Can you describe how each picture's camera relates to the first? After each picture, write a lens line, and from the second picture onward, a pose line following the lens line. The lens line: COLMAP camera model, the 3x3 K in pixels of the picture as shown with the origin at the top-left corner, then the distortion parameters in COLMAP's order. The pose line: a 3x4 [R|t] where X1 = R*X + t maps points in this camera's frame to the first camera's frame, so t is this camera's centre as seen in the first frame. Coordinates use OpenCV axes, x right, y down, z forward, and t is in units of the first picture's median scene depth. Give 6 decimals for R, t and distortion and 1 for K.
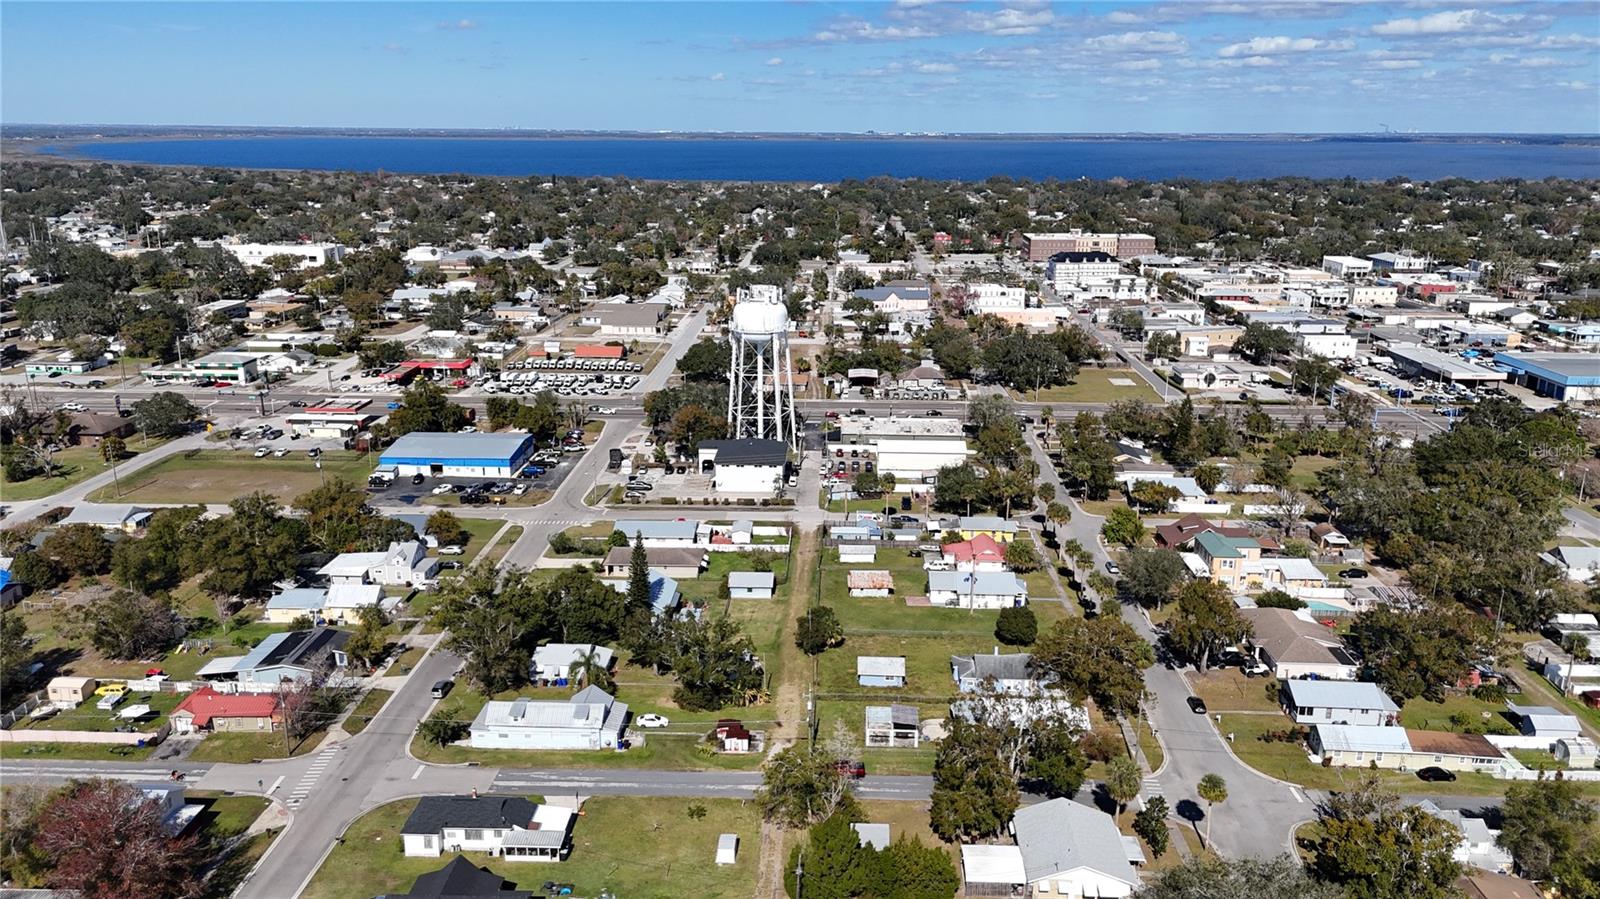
lens RADIAL K [[1171.6, 0, 800.0], [0, 1171.6, 449.5], [0, 0, 1]] dist [0.078639, -0.072230]
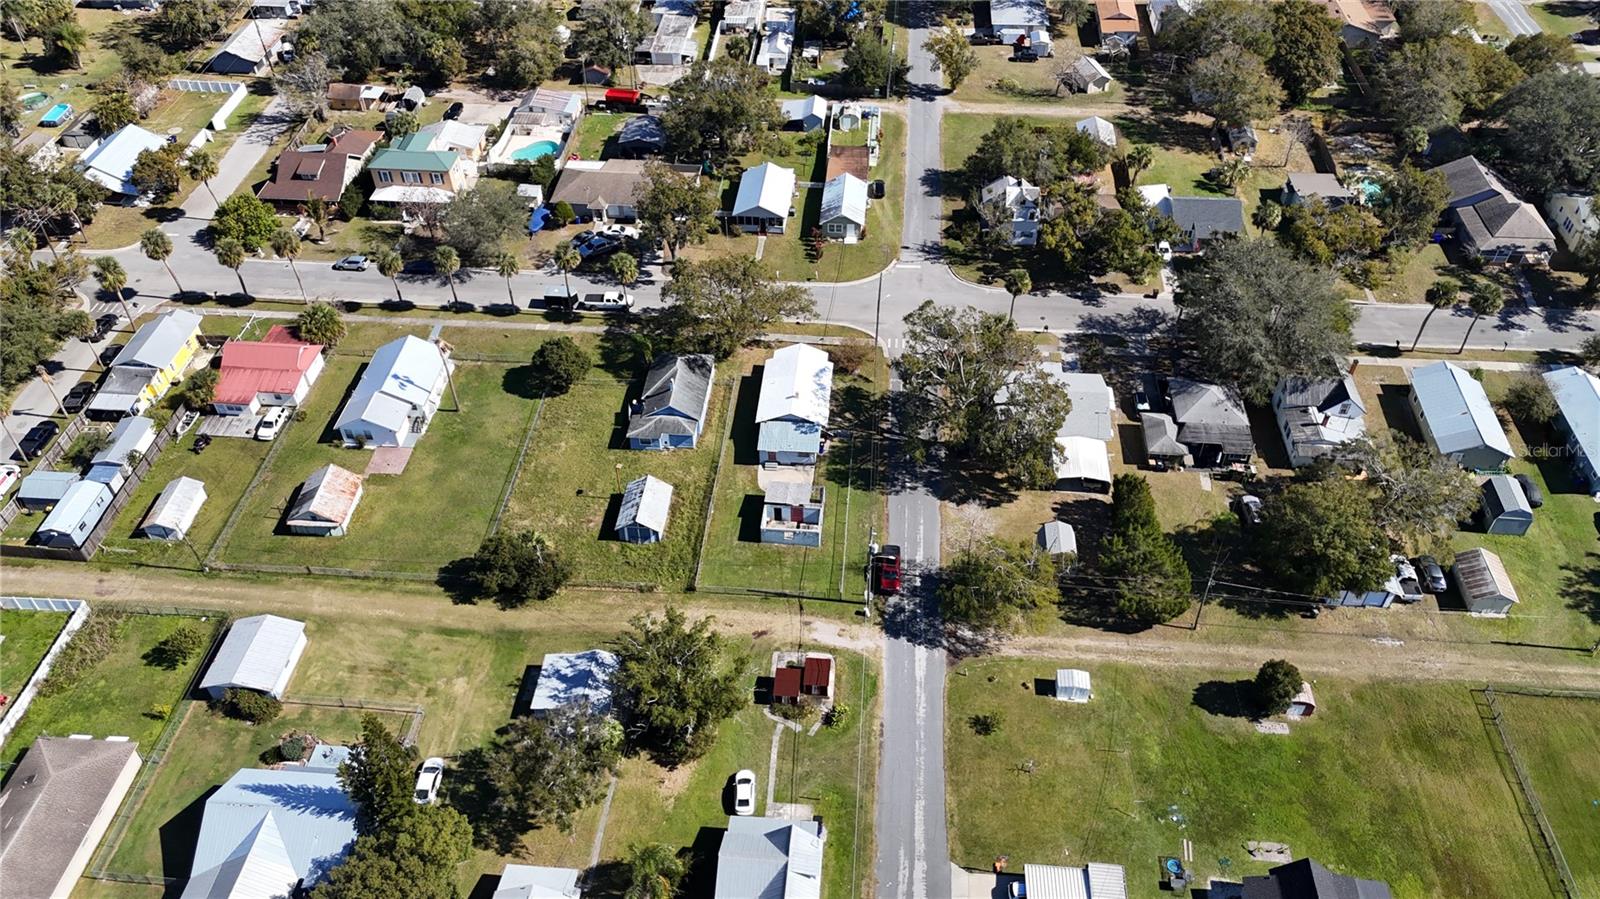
lens RADIAL K [[1171.6, 0, 800.0], [0, 1171.6, 449.5], [0, 0, 1]] dist [0.078639, -0.072230]
pose [[0.045802, -0.691816, 0.720619, -0.323566], [0.274981, 0.702239, 0.656693, -0.220228], [-0.960358, 0.168079, 0.222400, 0.567732]]
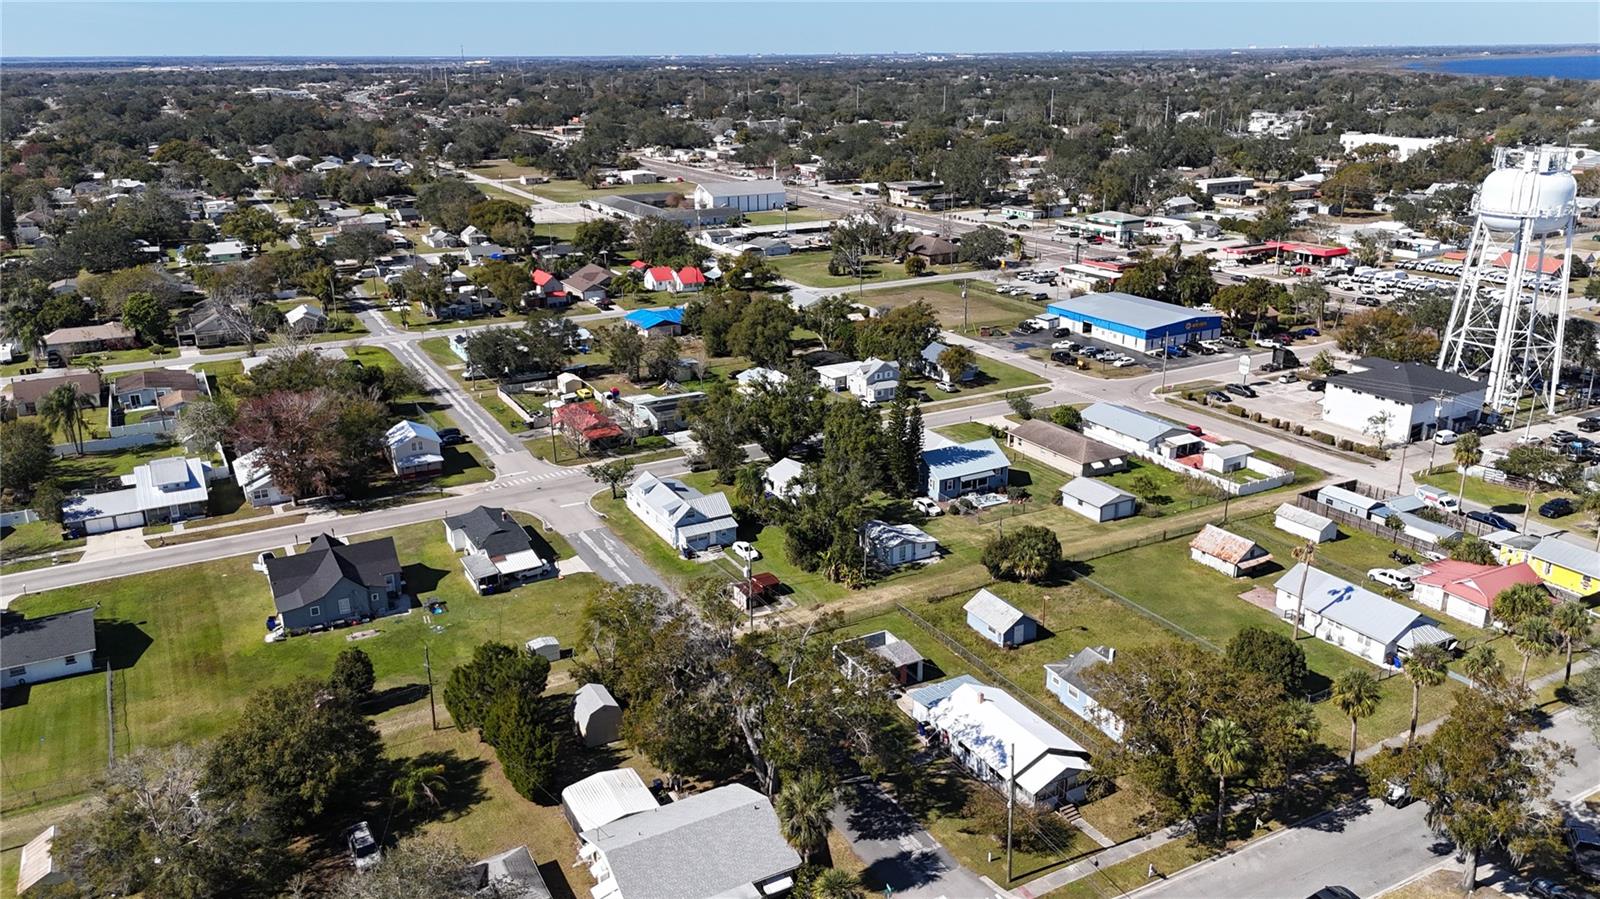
lens RADIAL K [[1172.0, 0, 801.1], [0, 1172.0, 445.1], [0, 0, 1]] dist [0.093028, -0.099585]
pose [[0.512697, 0.262094, -0.817587, 0.431097], [-0.216149, 0.960997, 0.172523, -0.007644], [0.830916, 0.088269, 0.549352, 0.381930]]
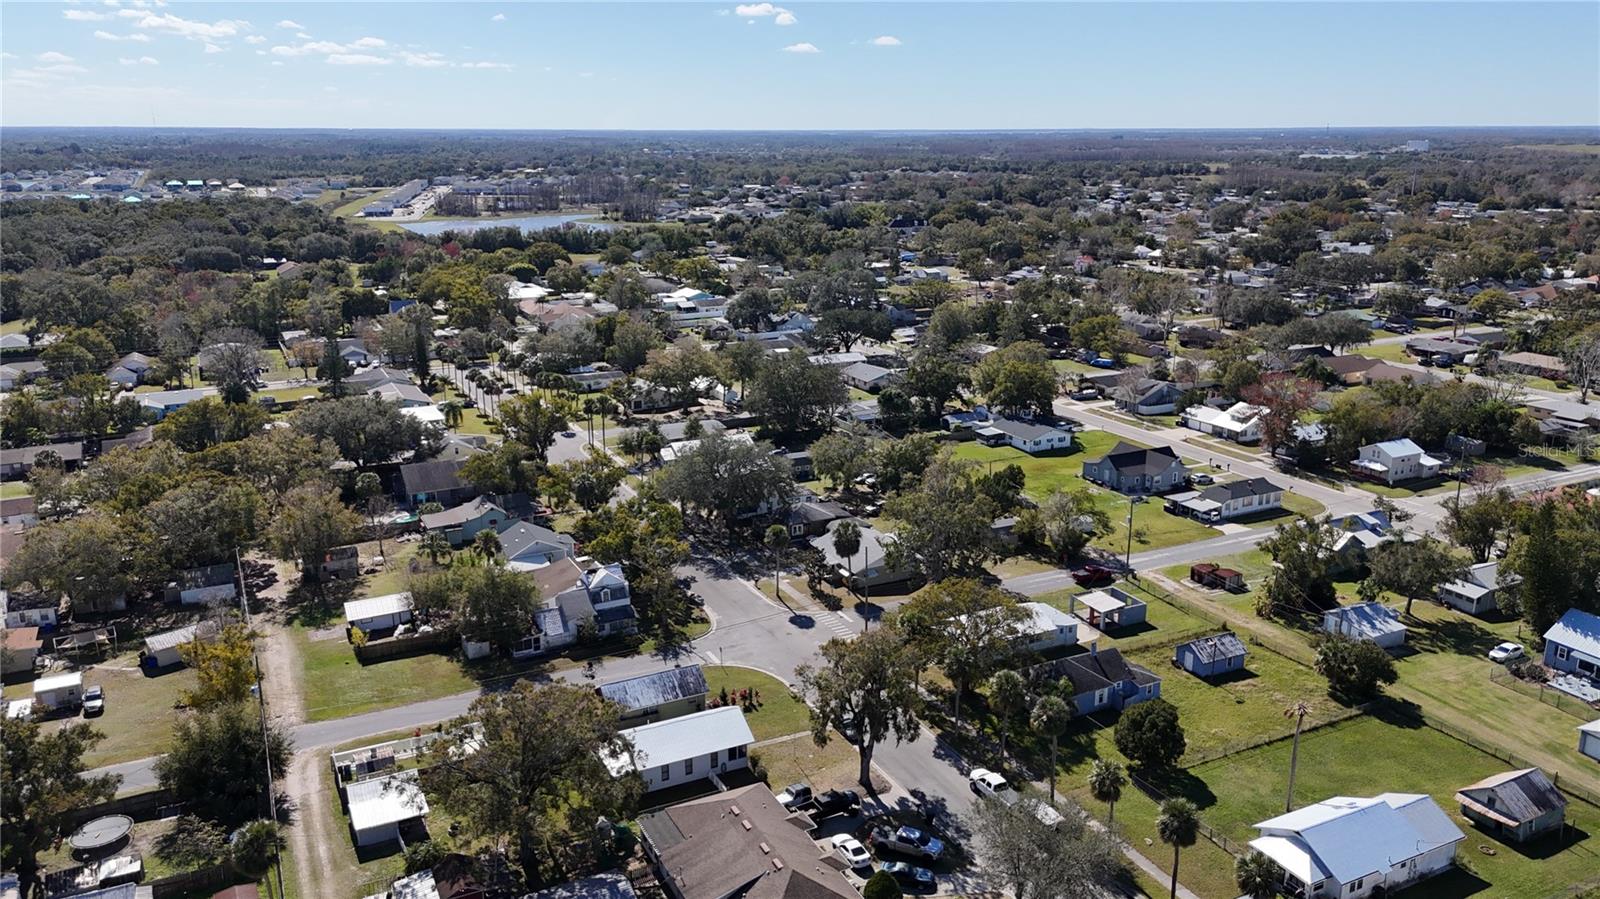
lens RADIAL K [[1171.6, 0, 800.0], [0, 1171.6, 449.5], [0, 0, 1]] dist [0.078639, -0.072230]
pose [[-0.875219, 0.122794, -0.467881, 0.500217], [-0.131873, 0.870037, 0.475021, -0.201487], [0.465404, 0.477448, -0.745280, 1.066965]]
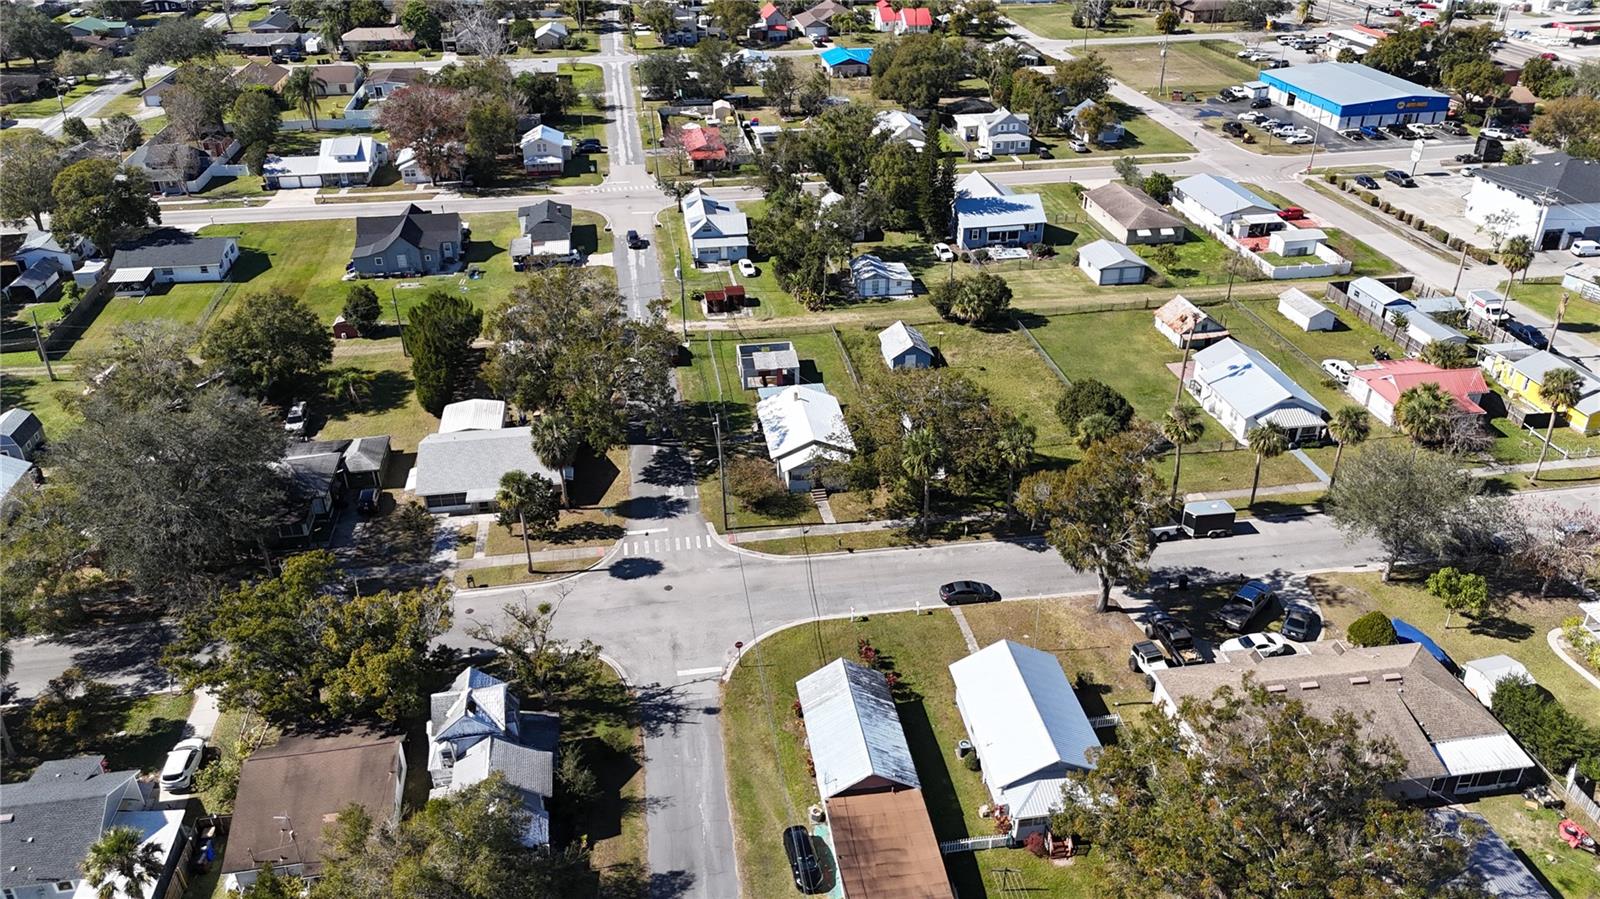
lens RADIAL K [[1172.0, 0, 801.1], [0, 1172.0, 445.1], [0, 0, 1]] dist [0.093028, -0.099585]
pose [[0.192355, 0.475148, -0.858623, 0.571373], [-0.253538, 0.869319, 0.424267, -0.050199], [0.948007, 0.136084, 0.287686, 0.554171]]
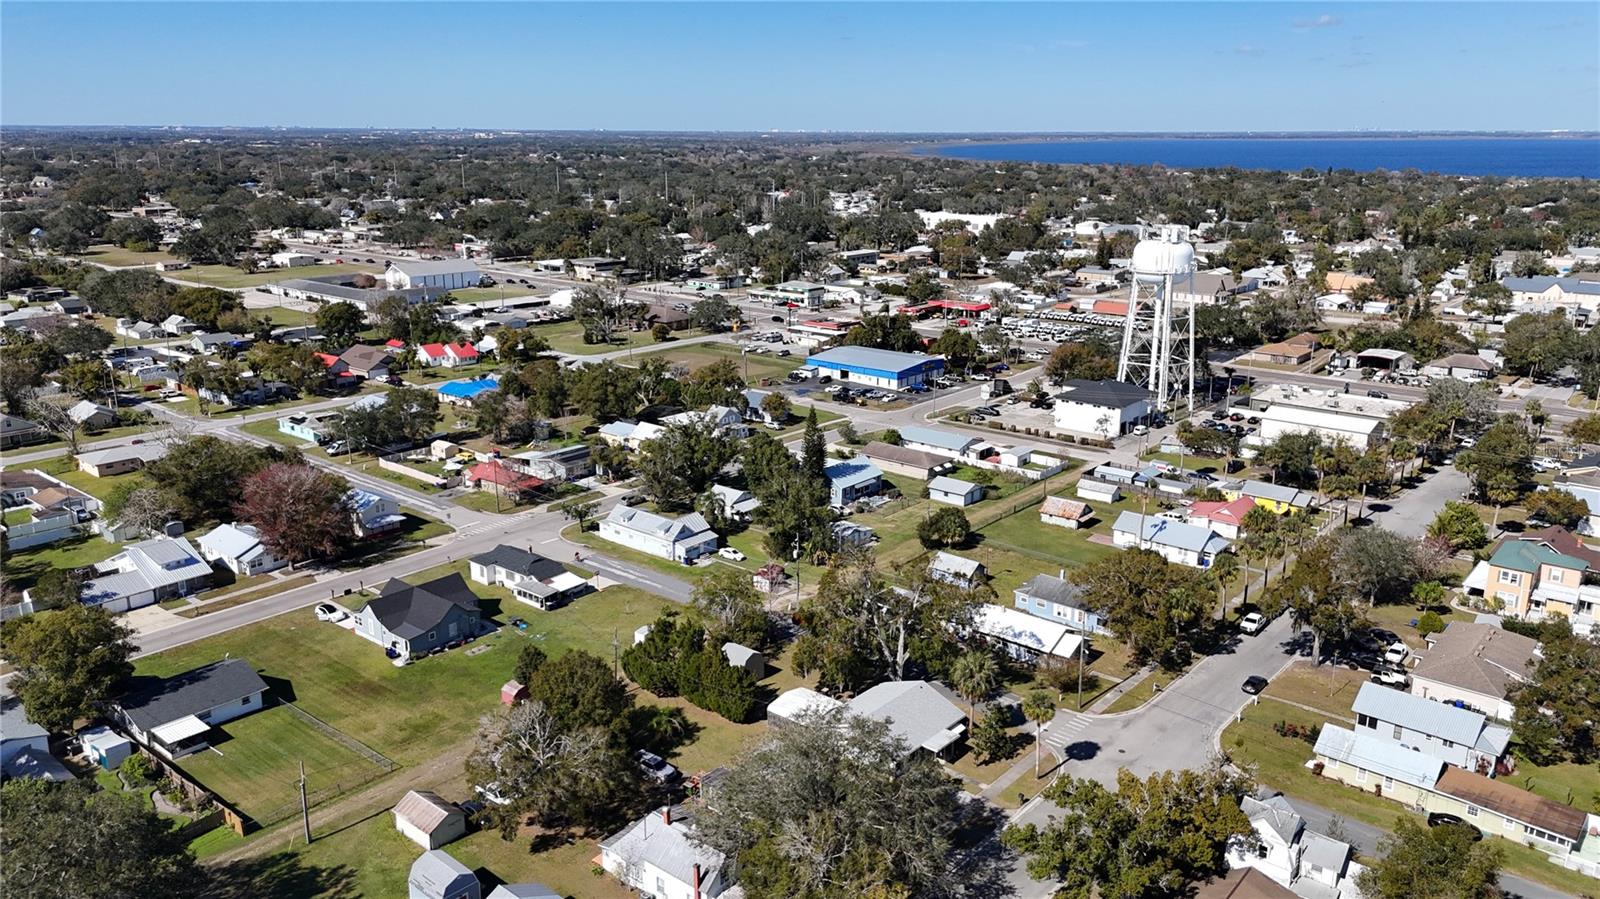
lens RADIAL K [[1172.0, 0, 801.1], [0, 1172.0, 445.1], [0, 0, 1]] dist [0.093028, -0.099585]
pose [[0.787120, 0.157012, -0.596481, 0.409666], [-0.161752, 0.985757, 0.046032, 0.046612], [0.595213, 0.060249, 0.801306, 0.099029]]
